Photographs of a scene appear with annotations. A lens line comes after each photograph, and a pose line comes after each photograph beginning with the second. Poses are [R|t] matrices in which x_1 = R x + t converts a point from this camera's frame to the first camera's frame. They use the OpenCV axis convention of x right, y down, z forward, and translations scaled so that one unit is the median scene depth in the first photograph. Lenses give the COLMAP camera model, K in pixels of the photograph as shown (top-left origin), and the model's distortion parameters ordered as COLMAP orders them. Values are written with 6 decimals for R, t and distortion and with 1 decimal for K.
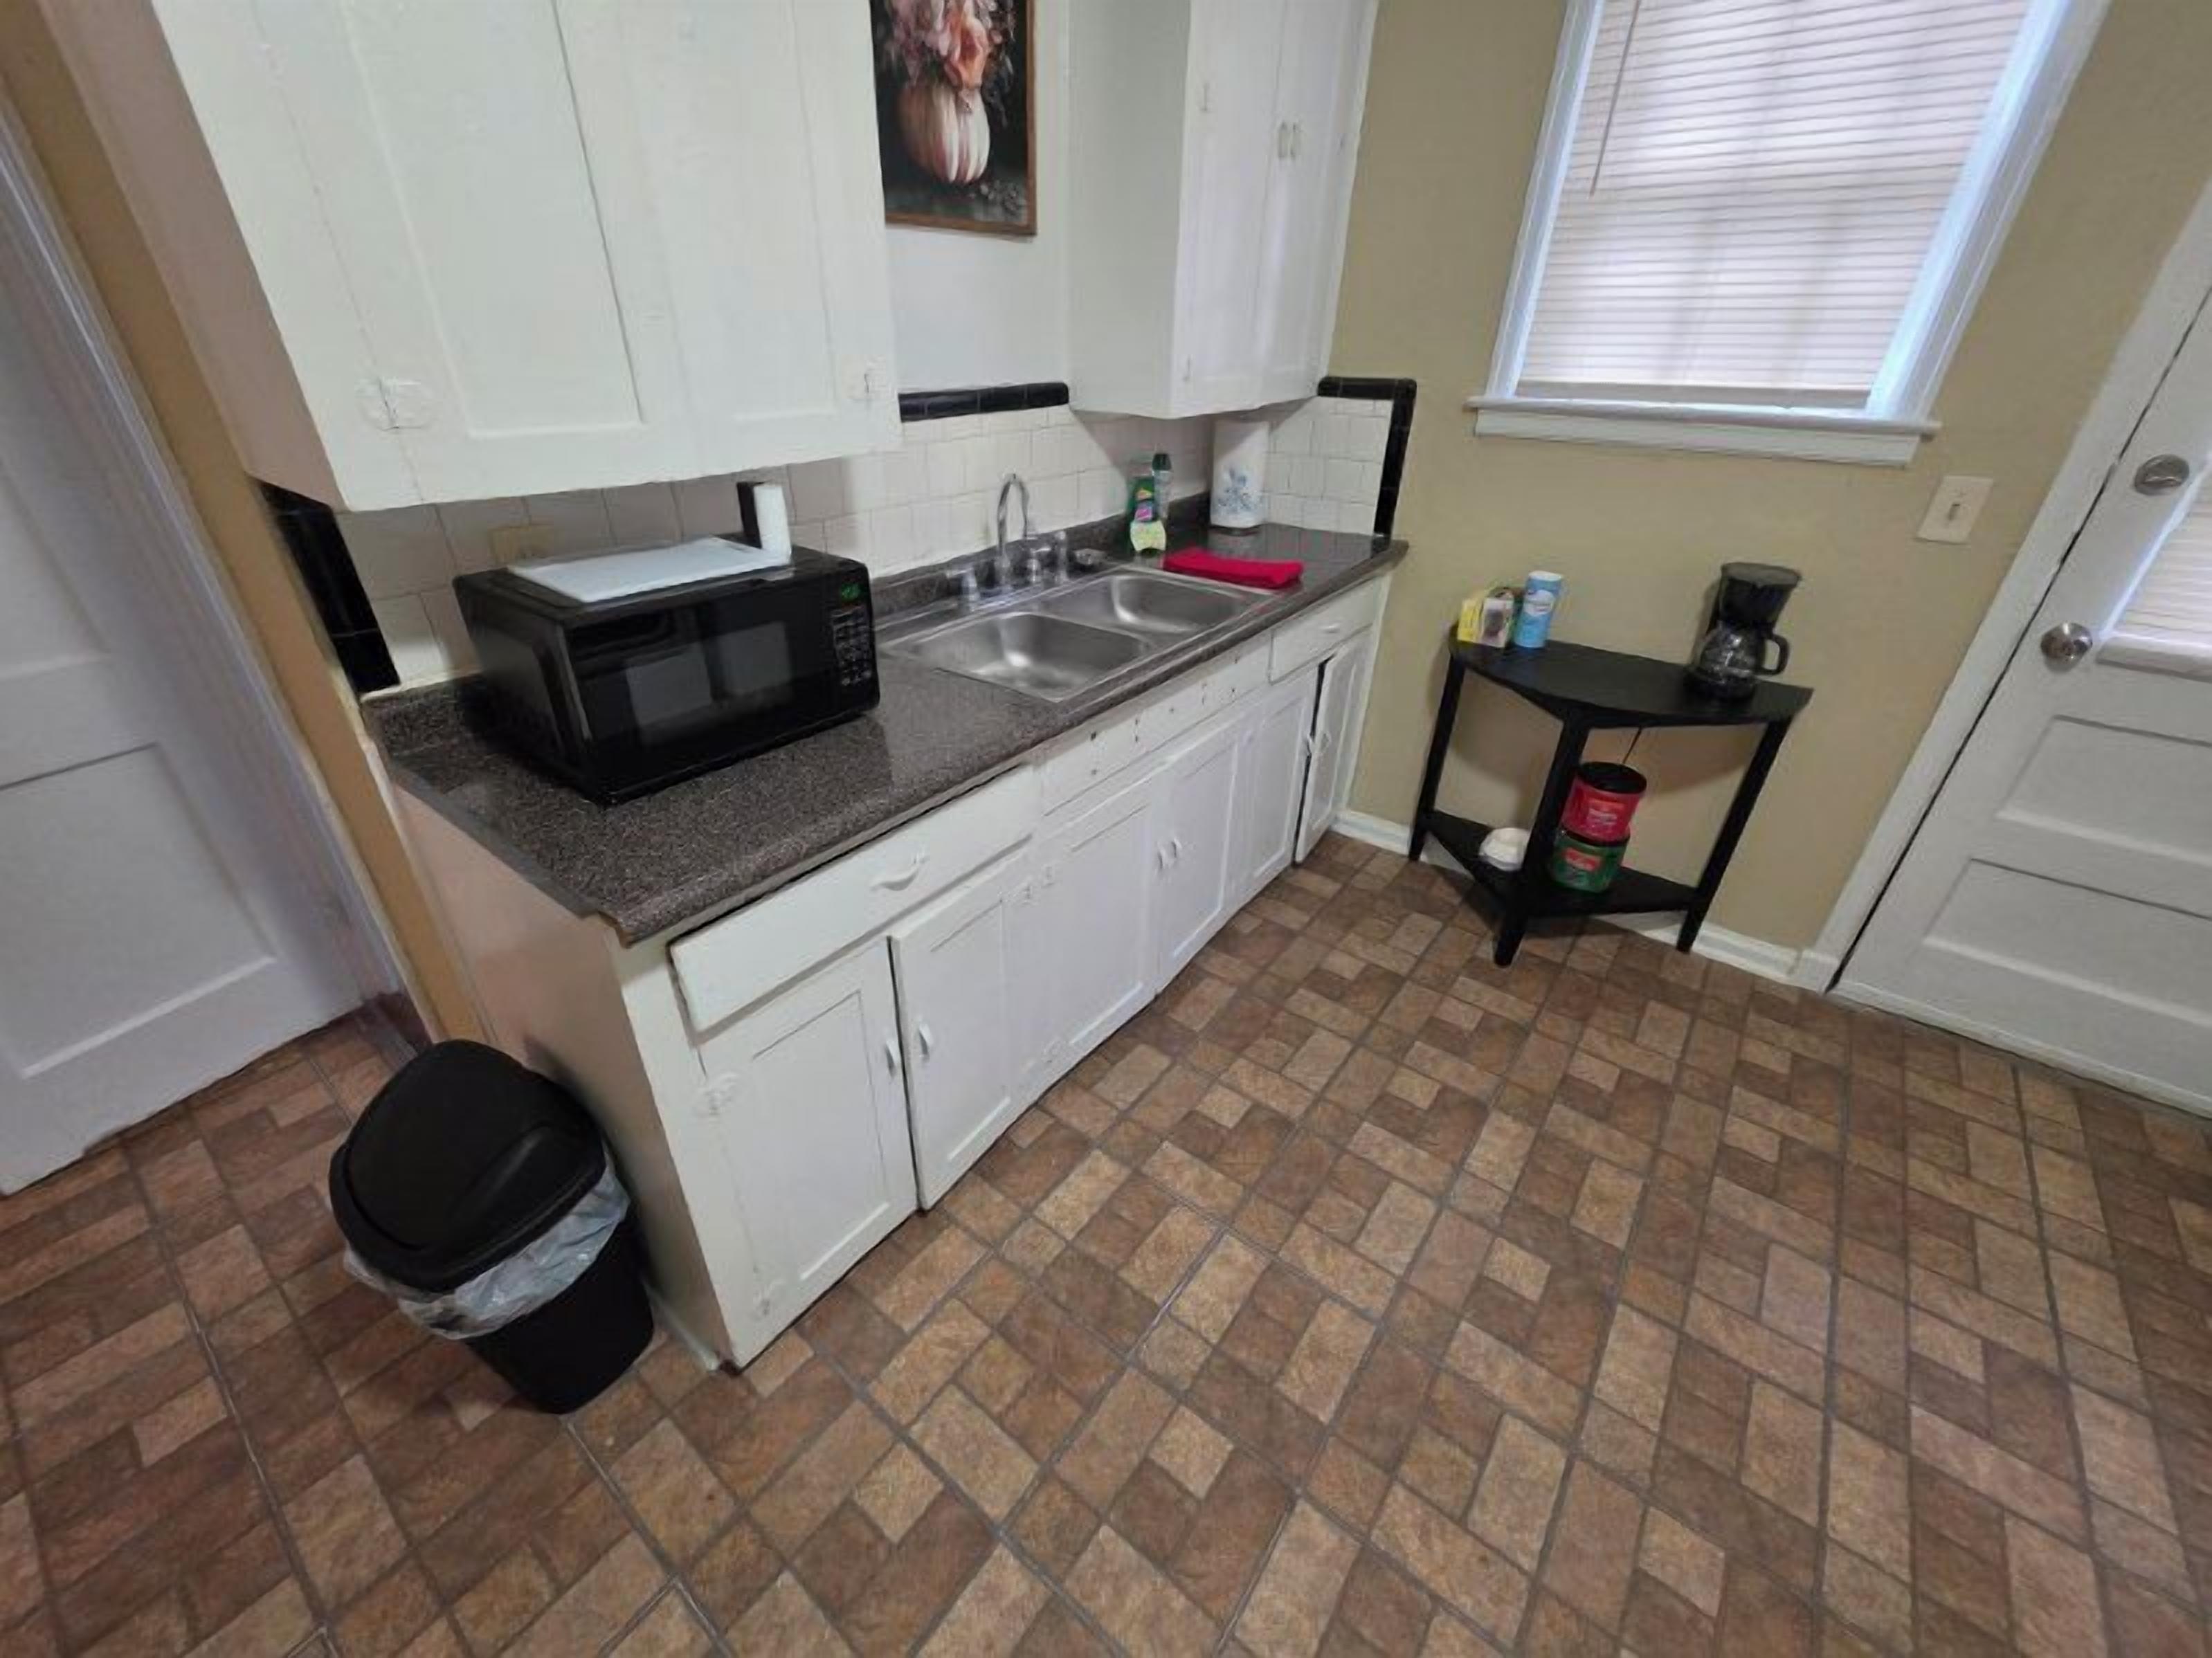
lens RADIAL K [[885.3, 0, 1080.2], [0, 885.3, 838.4], [0, 0, 1]] dist [-0.000333, -0.000327]
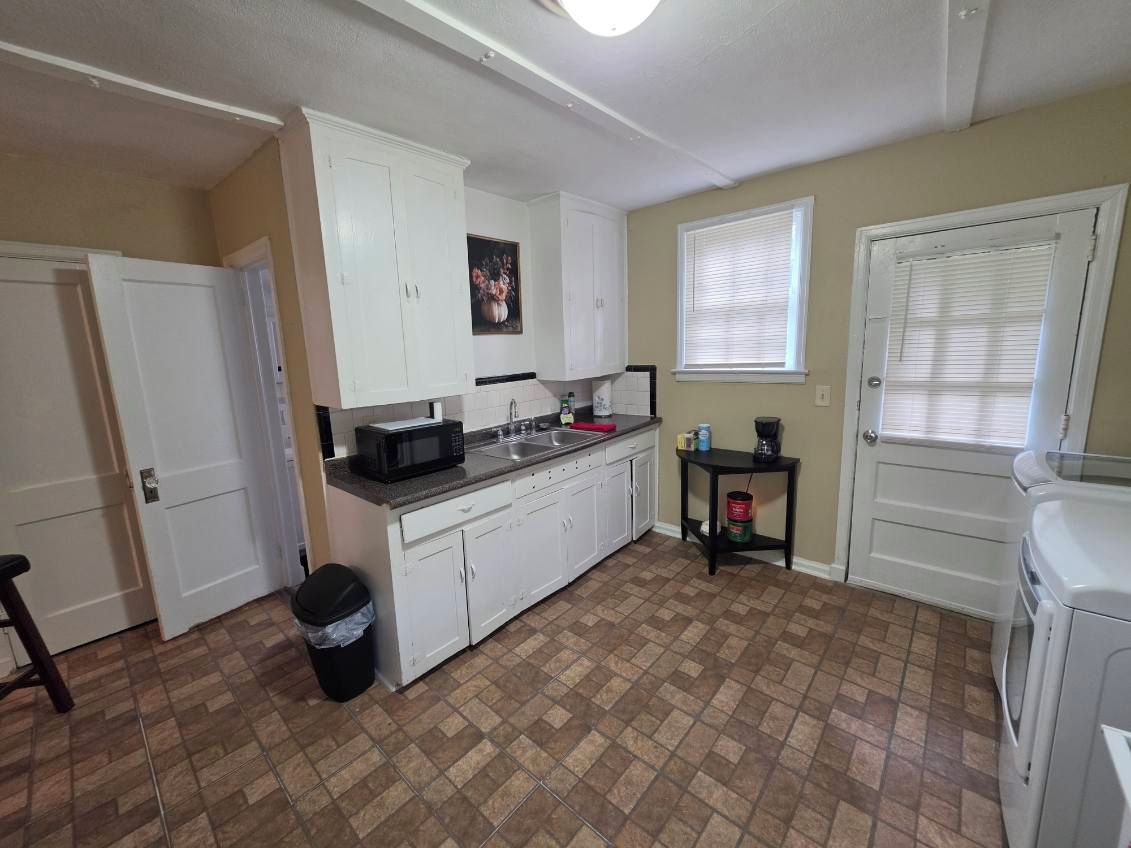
lens RADIAL K [[435.9, 0, 534.6], [0, 435.9, 420.3], [0, 0, 1]] dist [0.000991, 0.000139]
pose [[0.993473, -0.037630, -0.107681, 0.180596], [-0.002833, 0.935587, -0.353085, 0.231769], [0.114031, 0.351086, 0.929374, -0.459403]]
